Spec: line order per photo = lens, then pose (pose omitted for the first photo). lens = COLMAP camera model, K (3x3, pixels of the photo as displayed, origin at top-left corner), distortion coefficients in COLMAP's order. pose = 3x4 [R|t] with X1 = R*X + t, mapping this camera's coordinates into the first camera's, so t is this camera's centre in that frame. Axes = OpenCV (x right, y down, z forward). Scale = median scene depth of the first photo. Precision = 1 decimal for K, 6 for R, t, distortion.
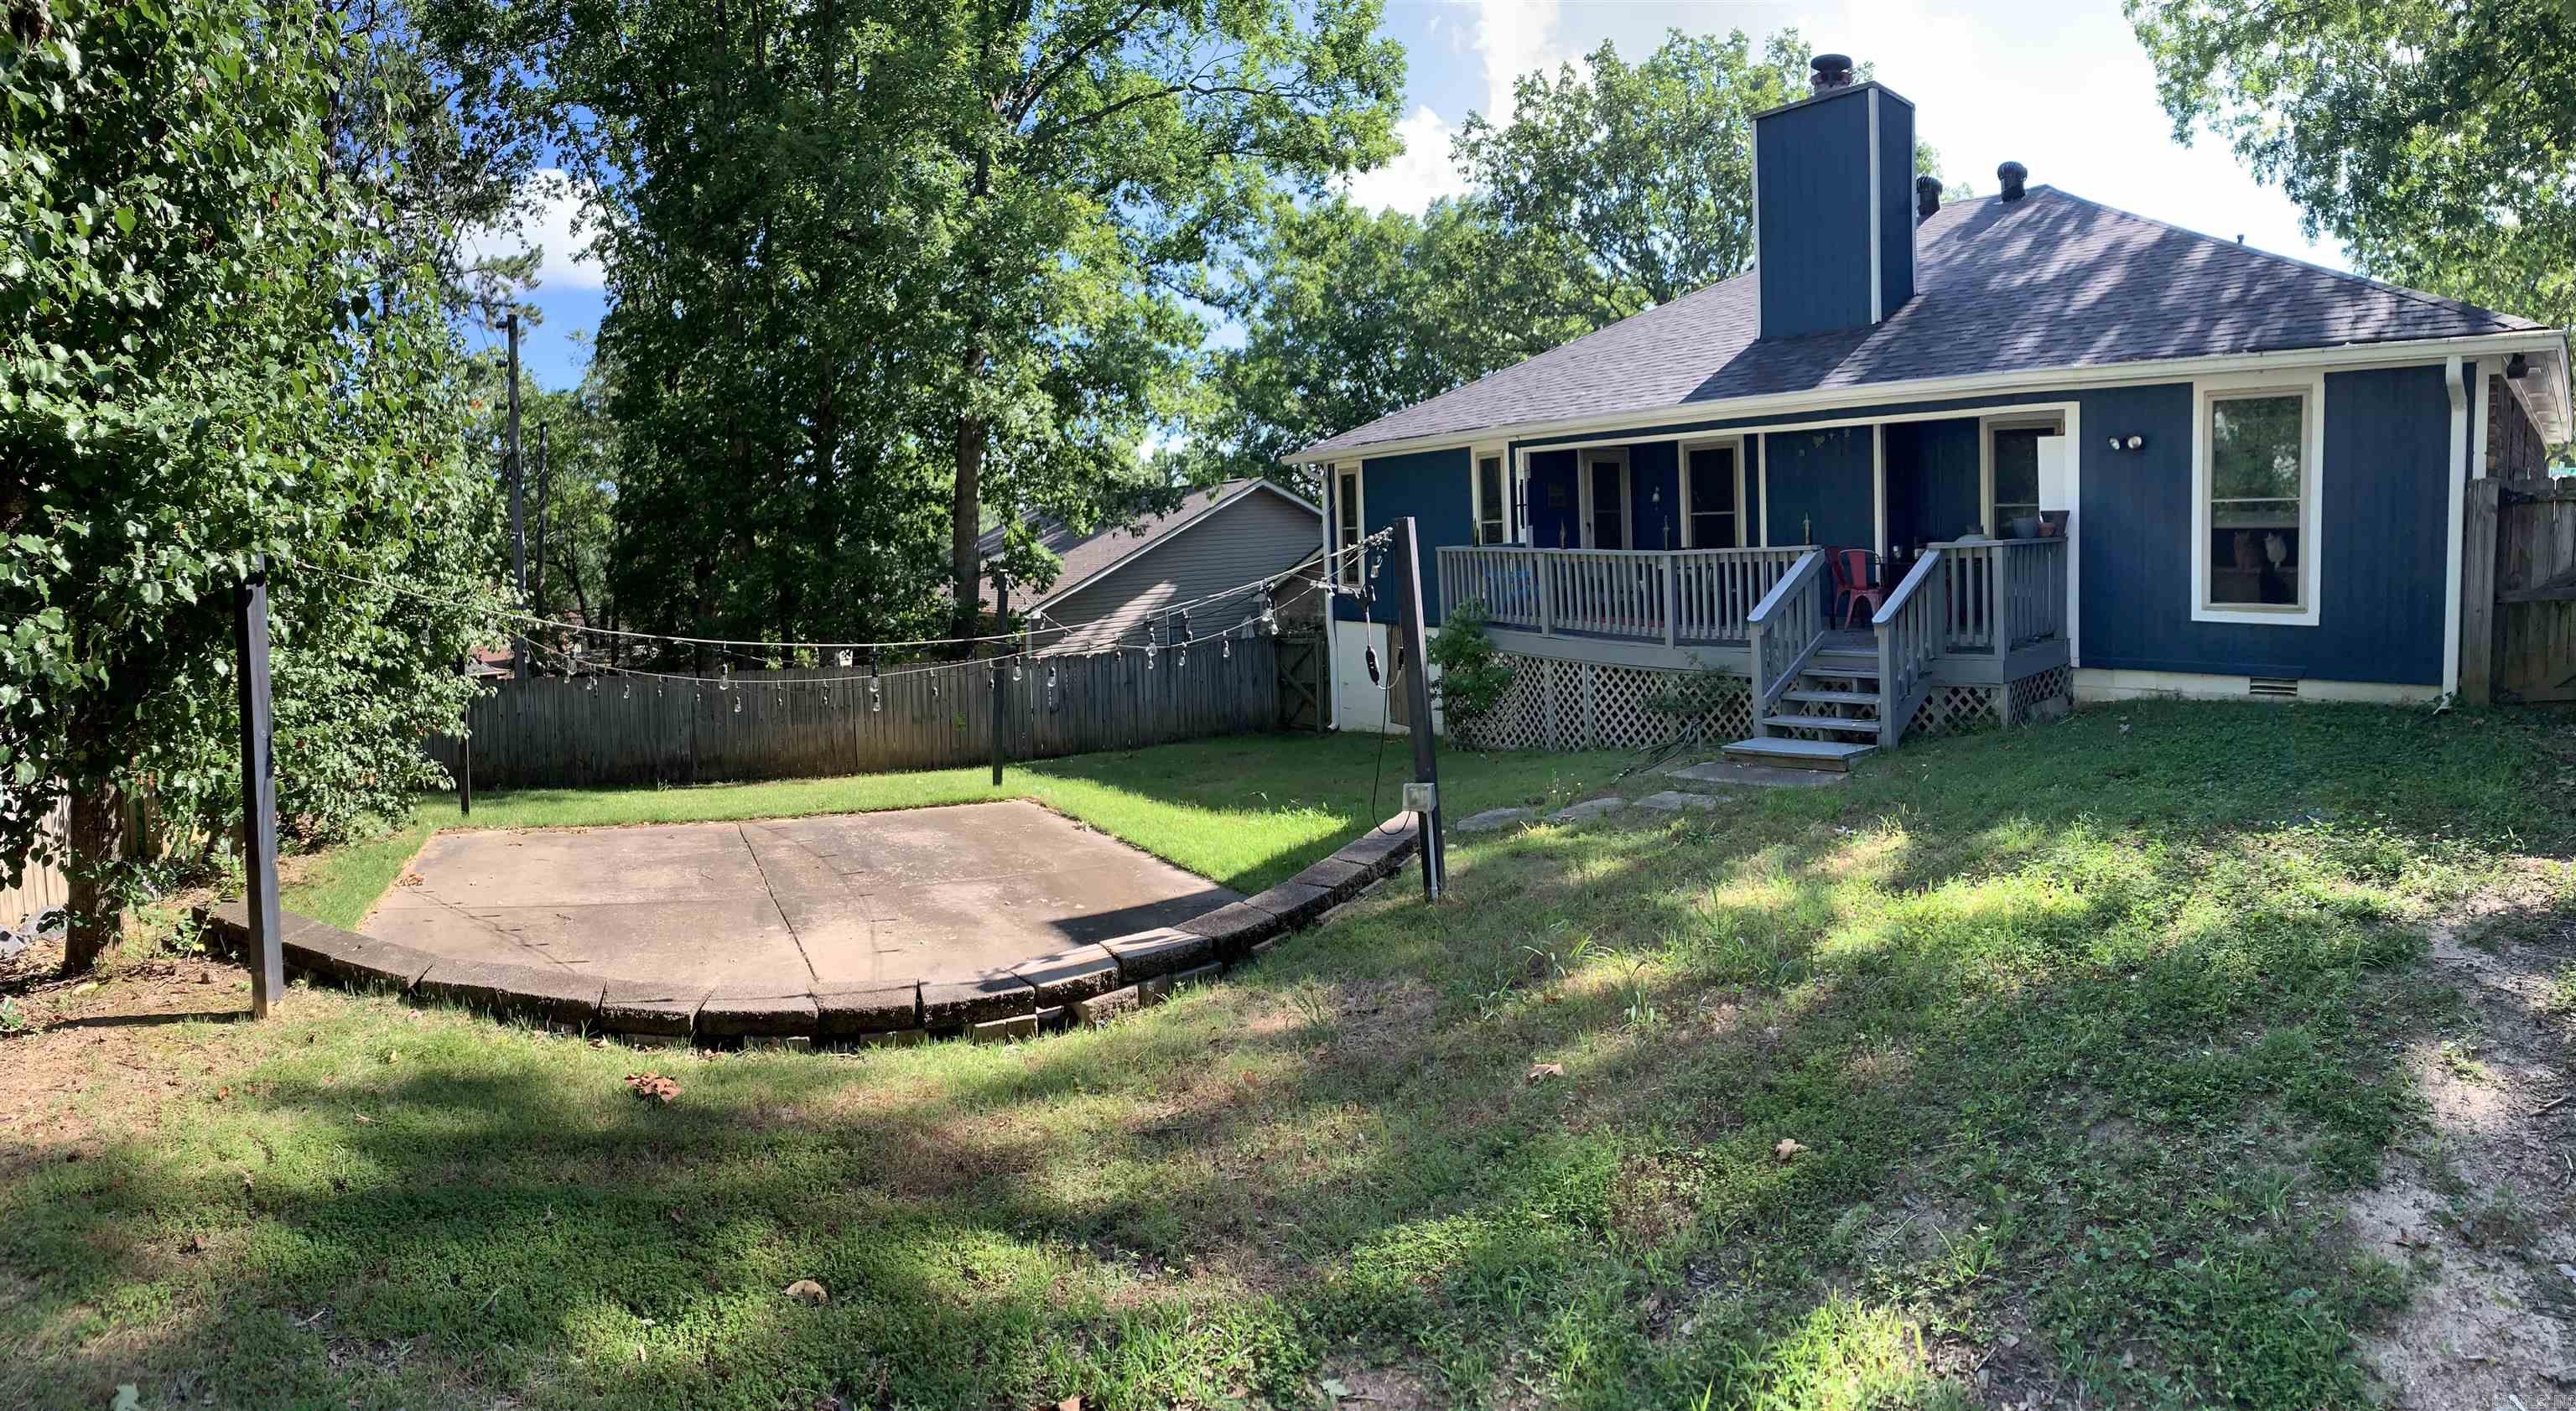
lens RADIAL K [[1800.9, 0, 1288.0], [0, 1800.9, 705.5], [0, 0, 1]] dist [-0.003901, -0.000459]
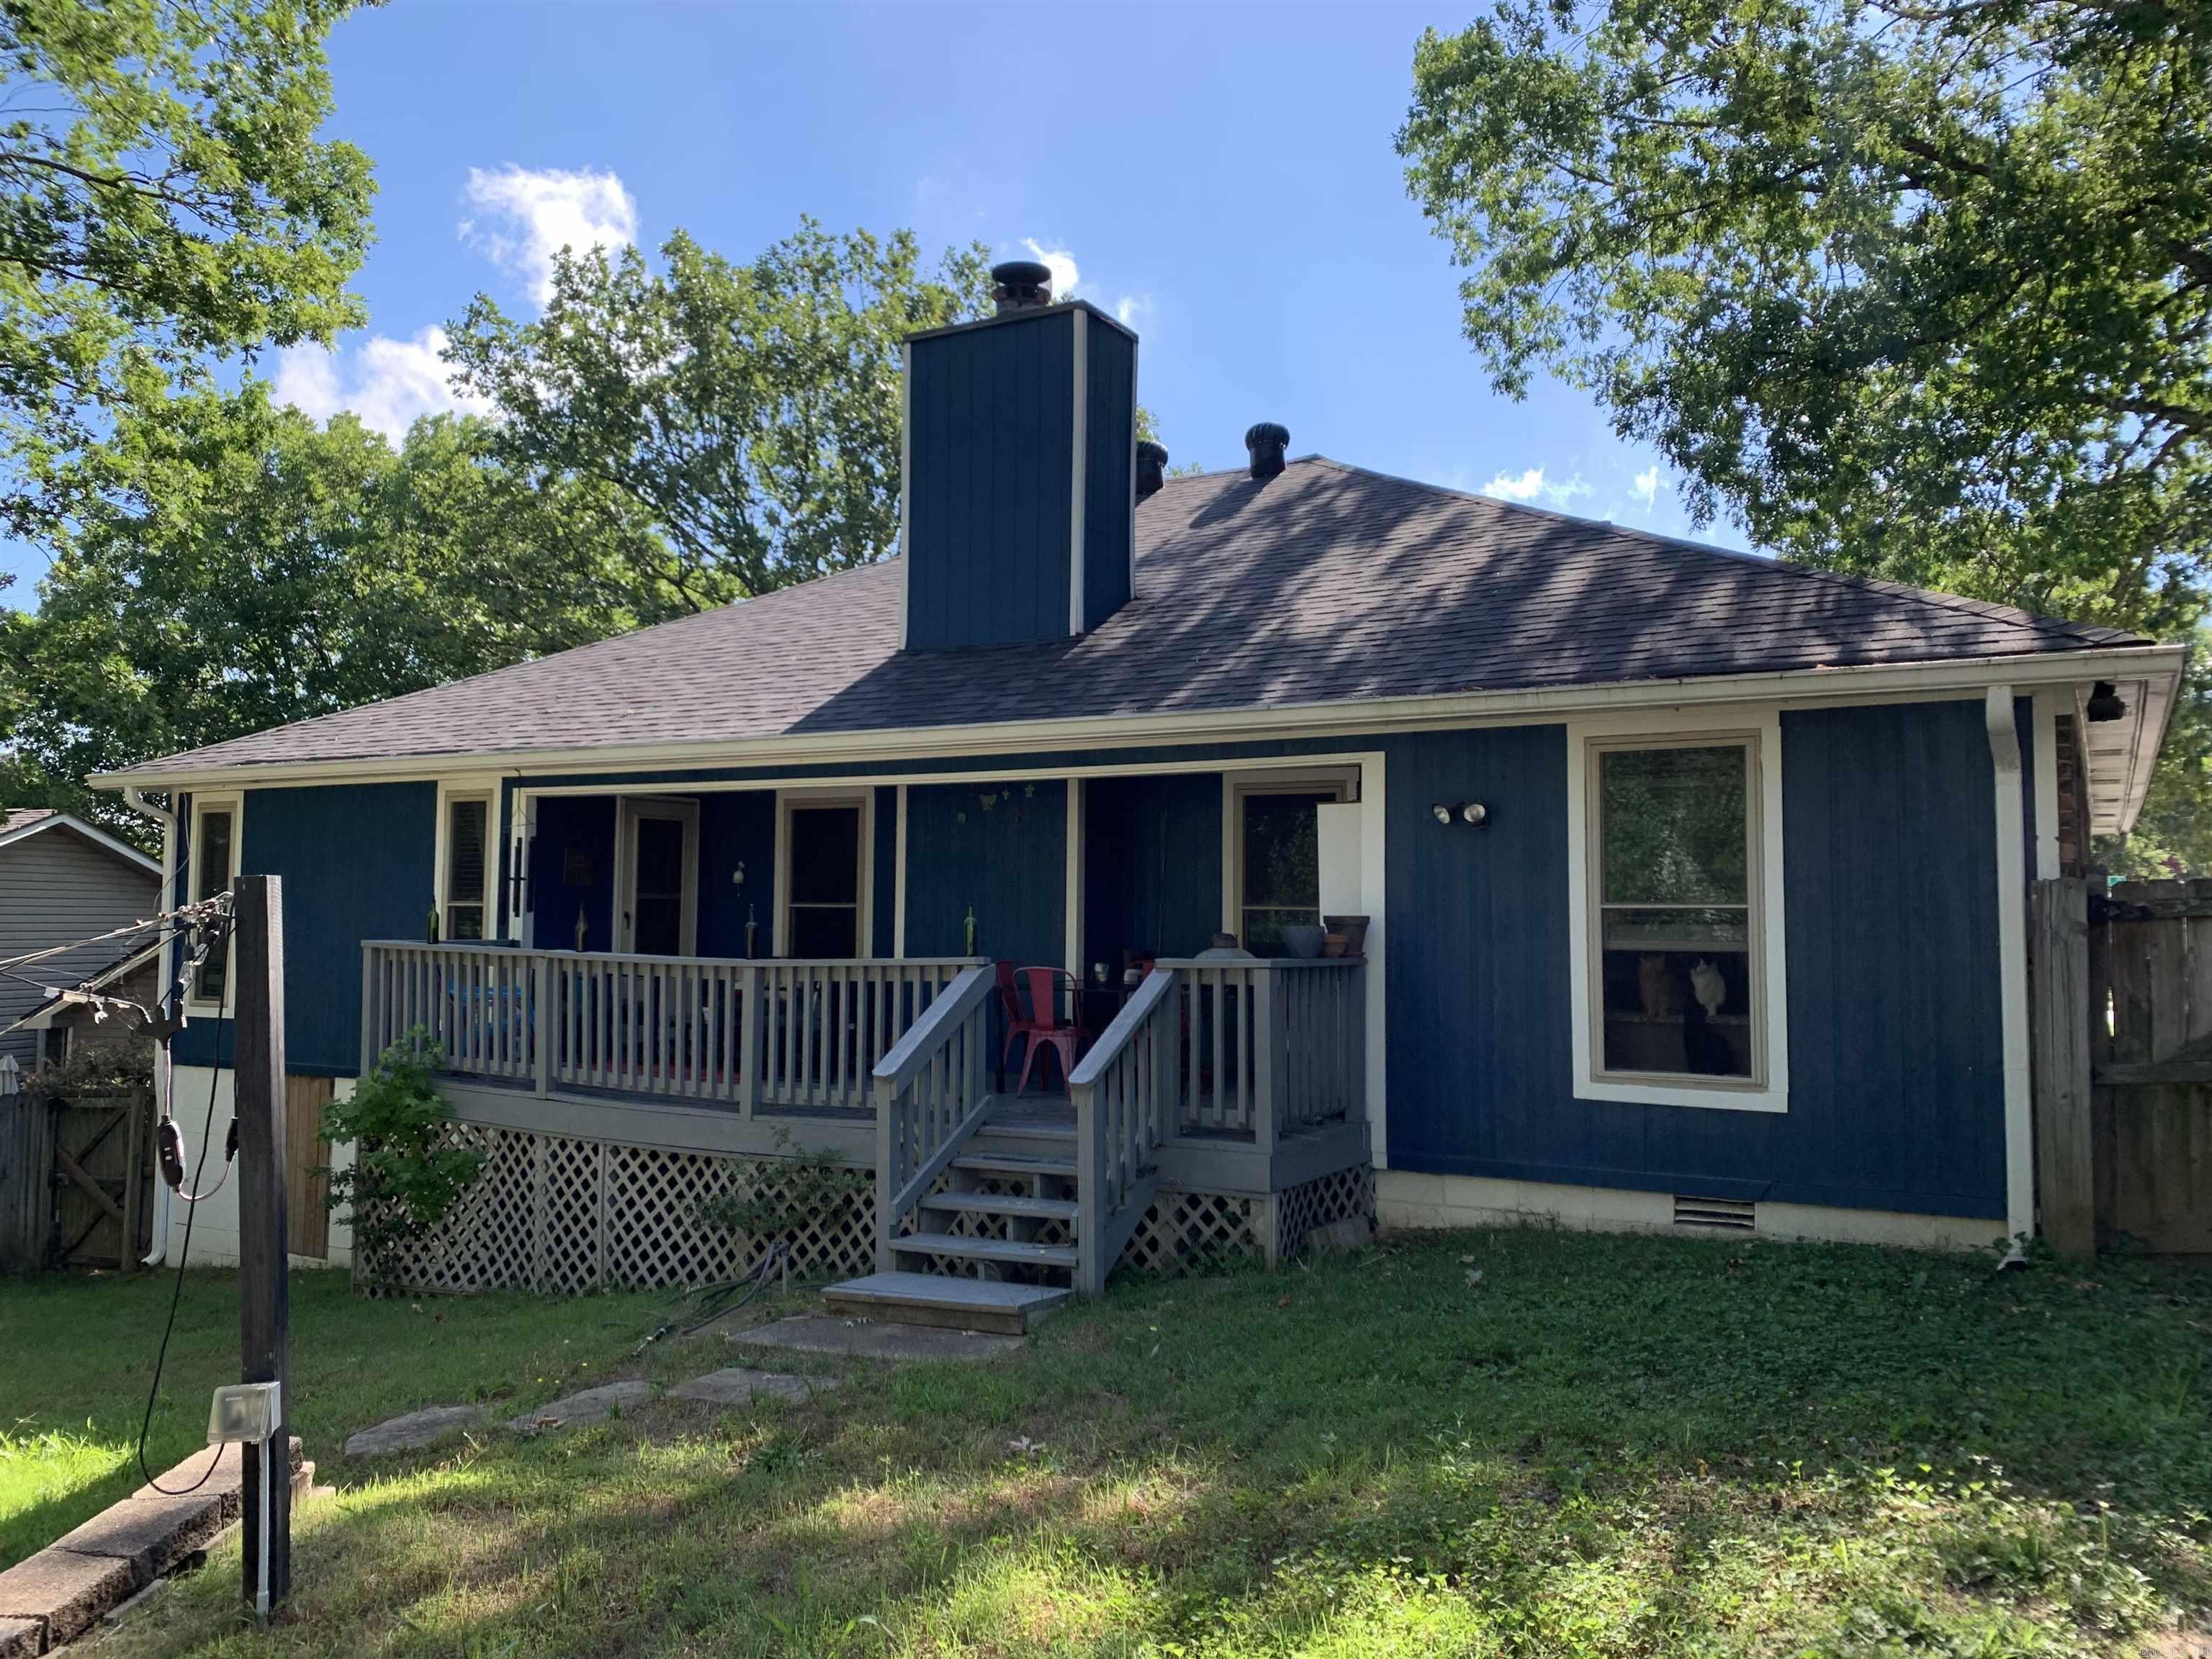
lens RADIAL K [[1776.0, 0, 1049.9], [0, 1776.0, 801.3], [0, 0, 1]] dist [0.222086, -0.398683]
pose [[0.932523, 0.087577, 0.350330, 0.085737], [-0.014036, 0.978204, -0.207173, -0.012515], [-0.360838, 0.188277, 0.913426, 0.387013]]
